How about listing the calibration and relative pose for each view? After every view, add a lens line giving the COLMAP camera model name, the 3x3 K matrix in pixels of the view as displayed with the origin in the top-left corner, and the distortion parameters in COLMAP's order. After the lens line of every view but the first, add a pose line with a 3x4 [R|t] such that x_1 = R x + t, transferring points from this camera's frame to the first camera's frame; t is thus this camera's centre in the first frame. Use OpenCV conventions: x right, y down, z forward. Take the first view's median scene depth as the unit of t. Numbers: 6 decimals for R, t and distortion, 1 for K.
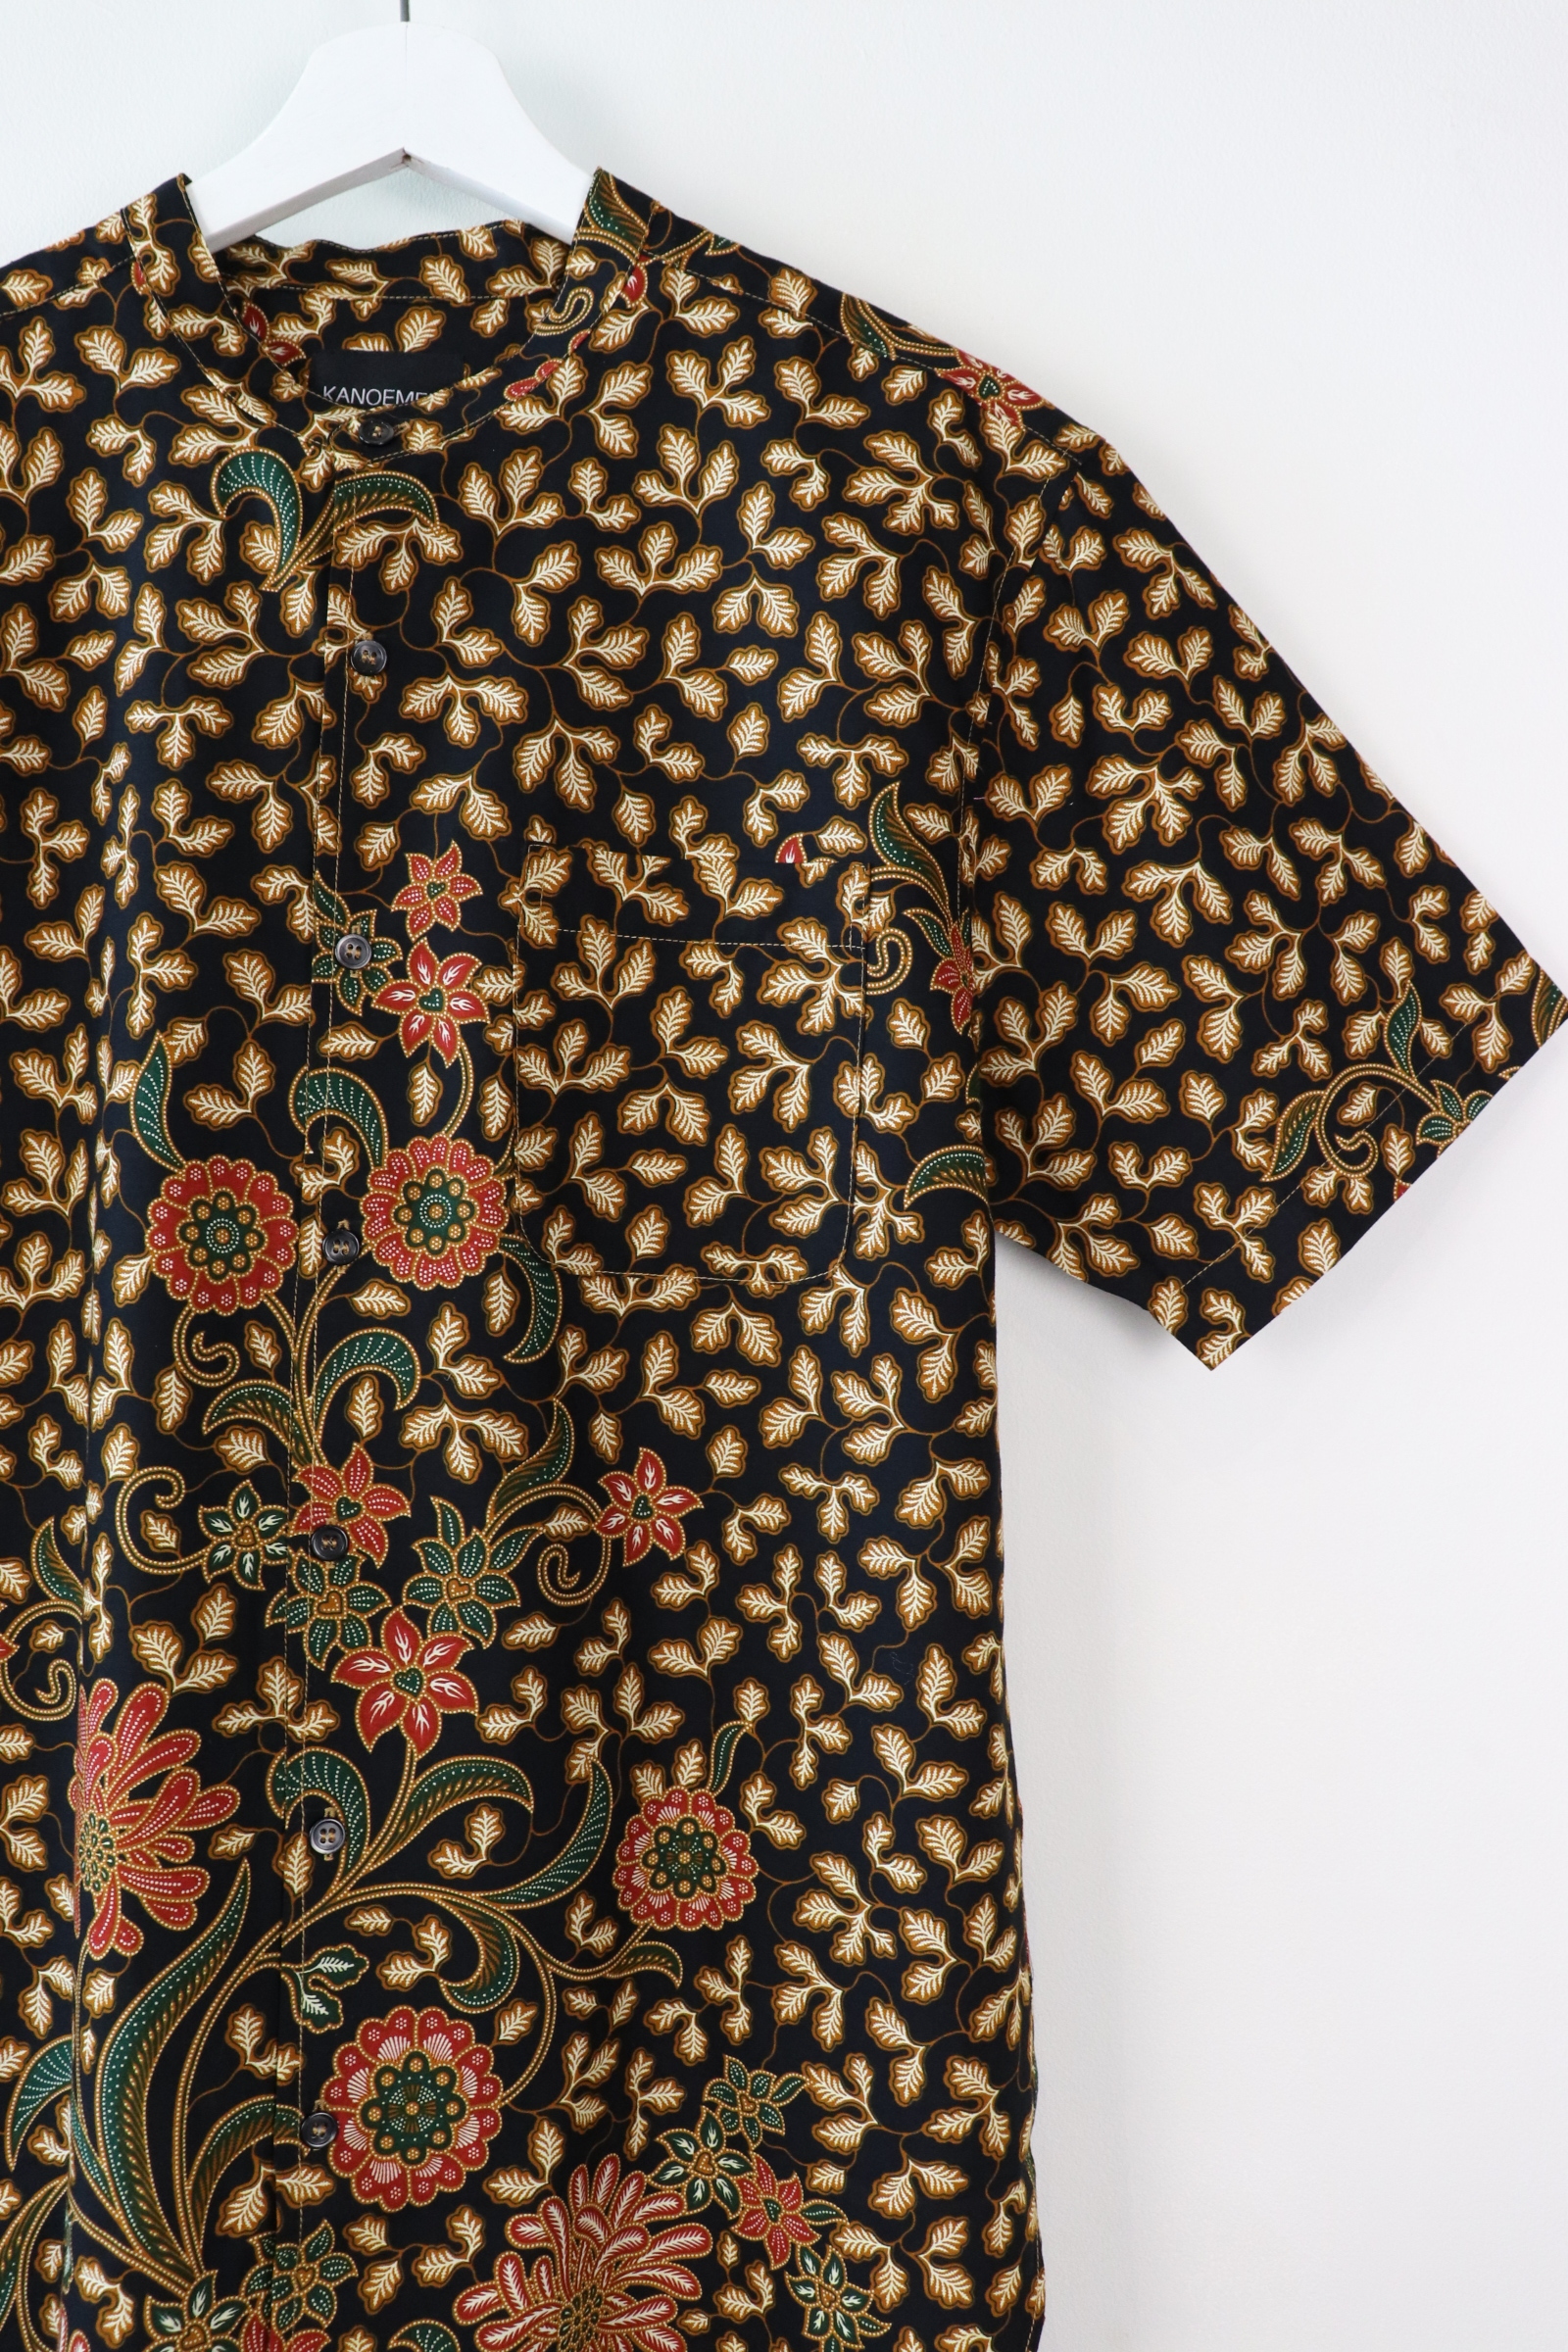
lens RADIAL K [[1907.2, 0, 792.1], [0, 1907.2, 1164.0], [0, 0, 1]] dist [-0.180911, 0.149753]
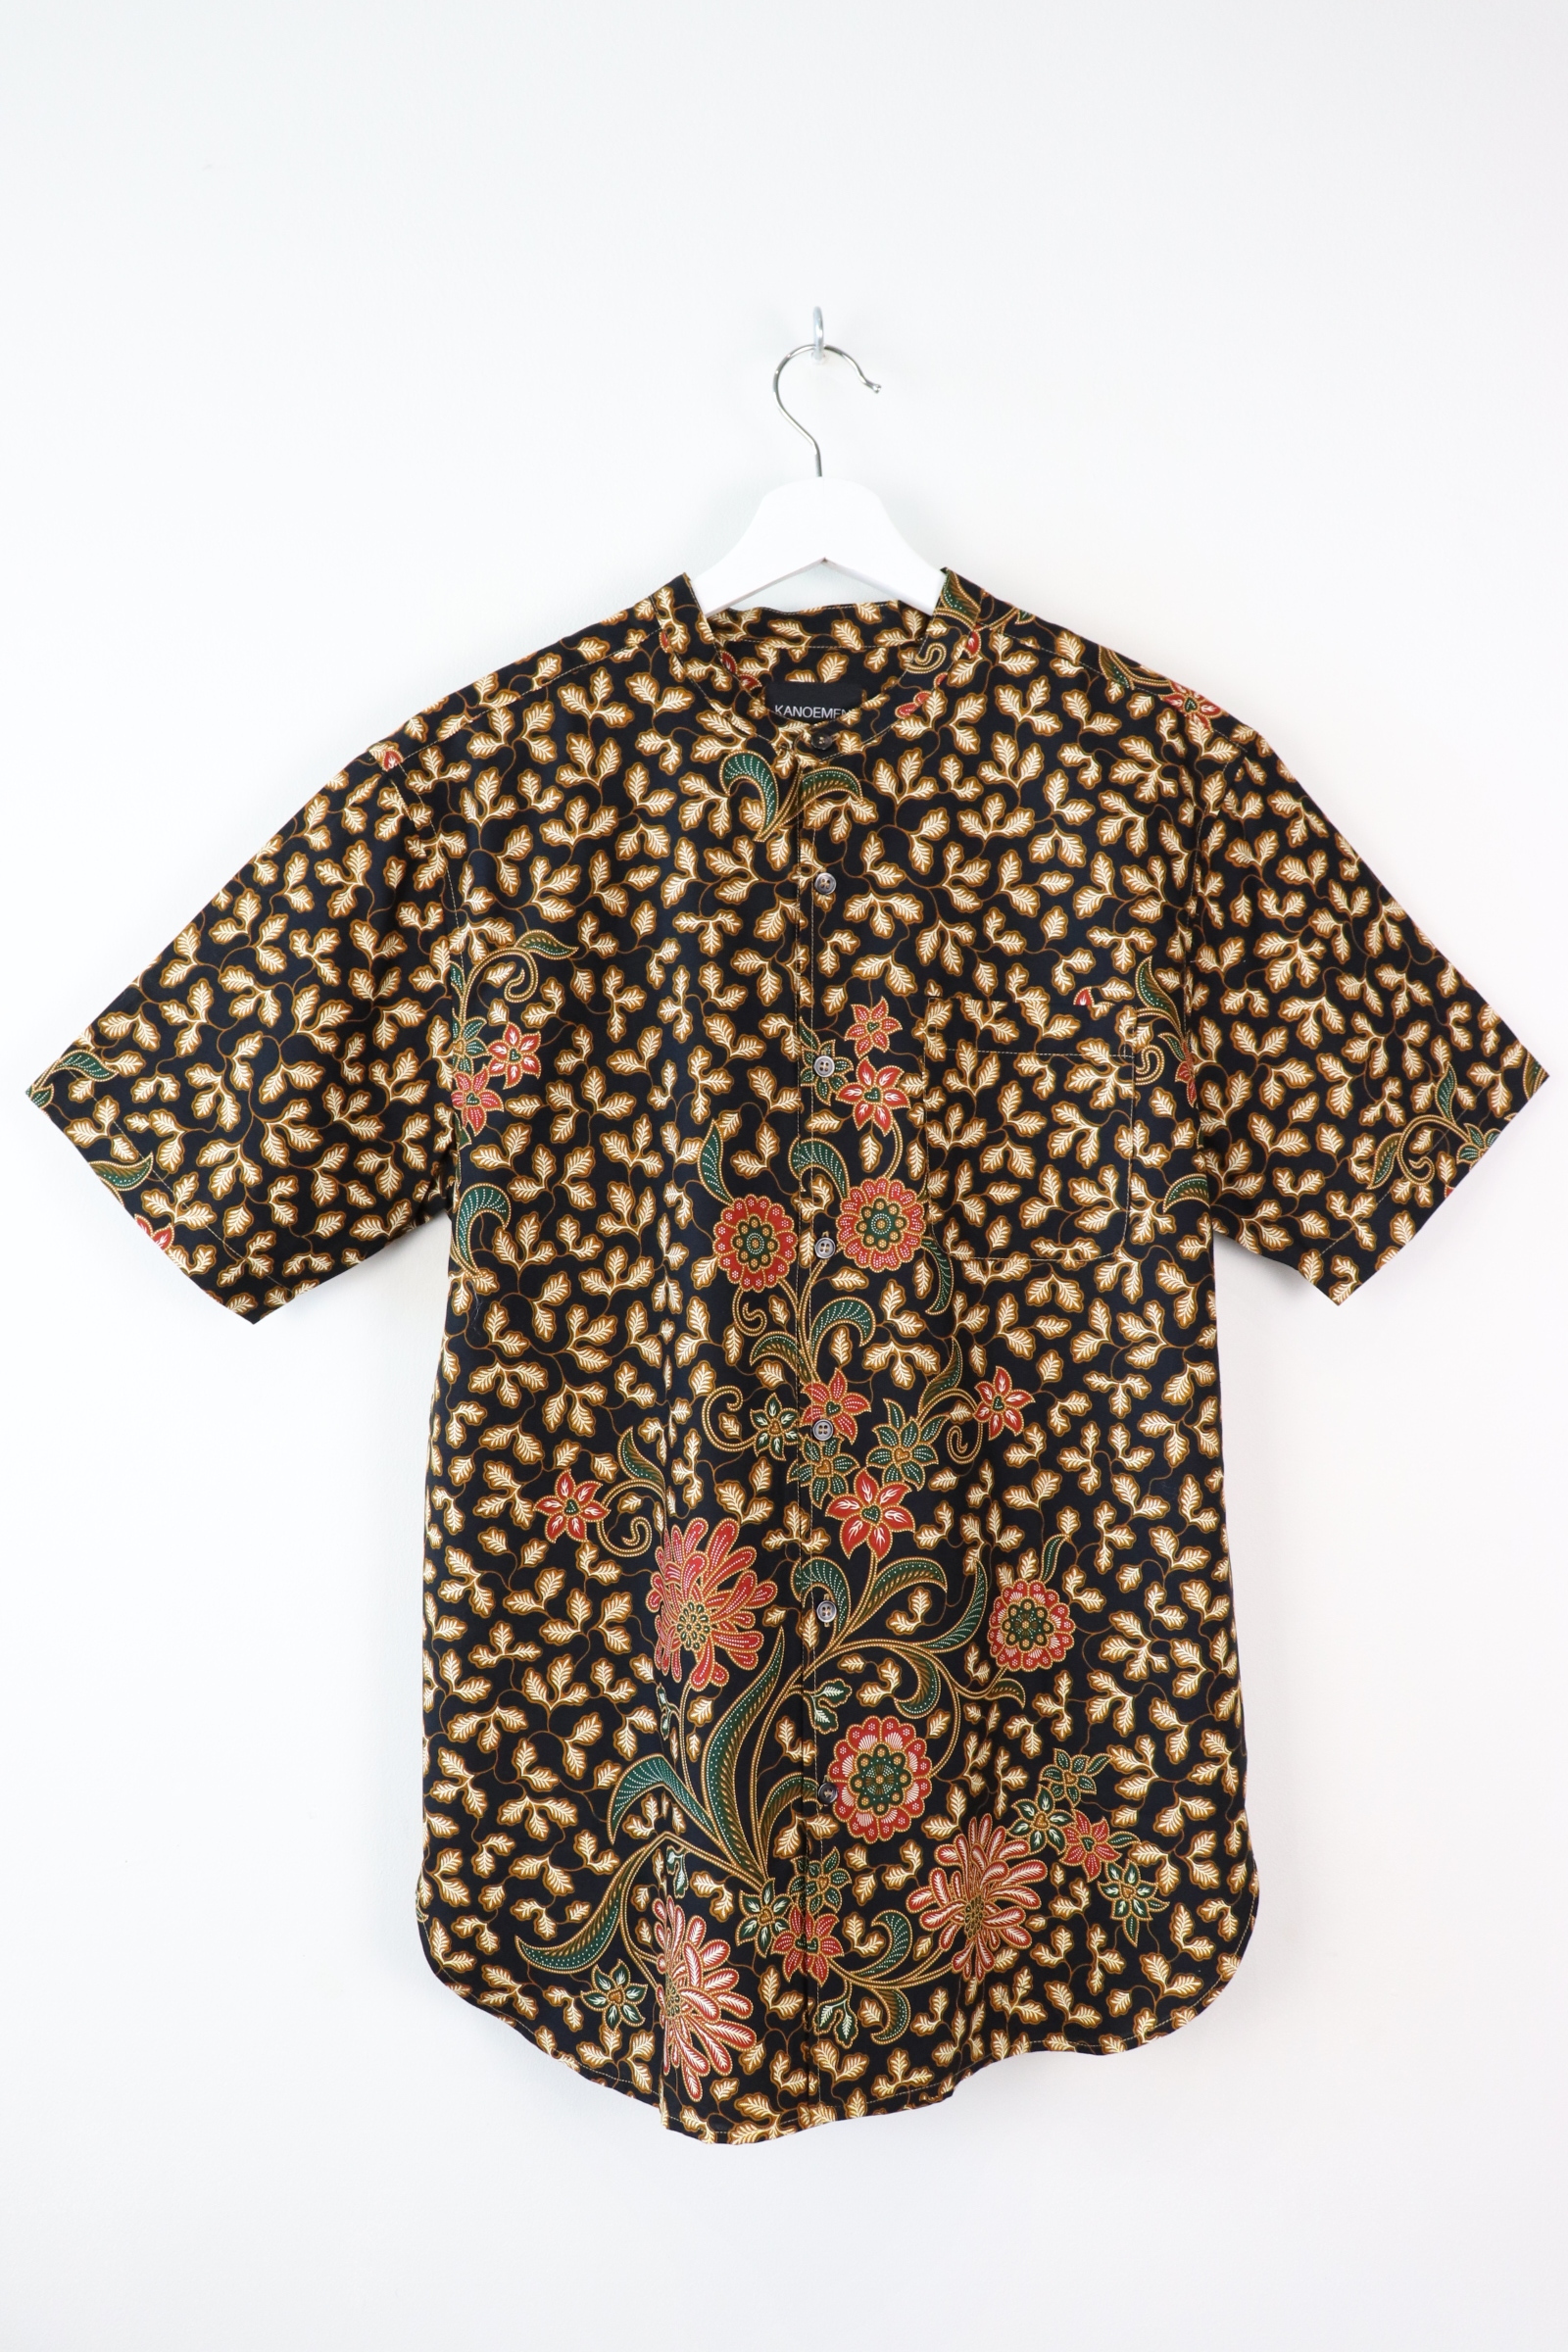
lens RADIAL K [[1907.2, 0, 792.1], [0, 1907.2, 1164.0], [0, 0, 1]] dist [-0.180911, 0.149753]
pose [[0.998848, -0.030762, 0.036835, -0.318065], [0.030887, 0.999519, -0.002853, -0.024181], [-0.036729, 0.003988, 0.999317, -0.630975]]
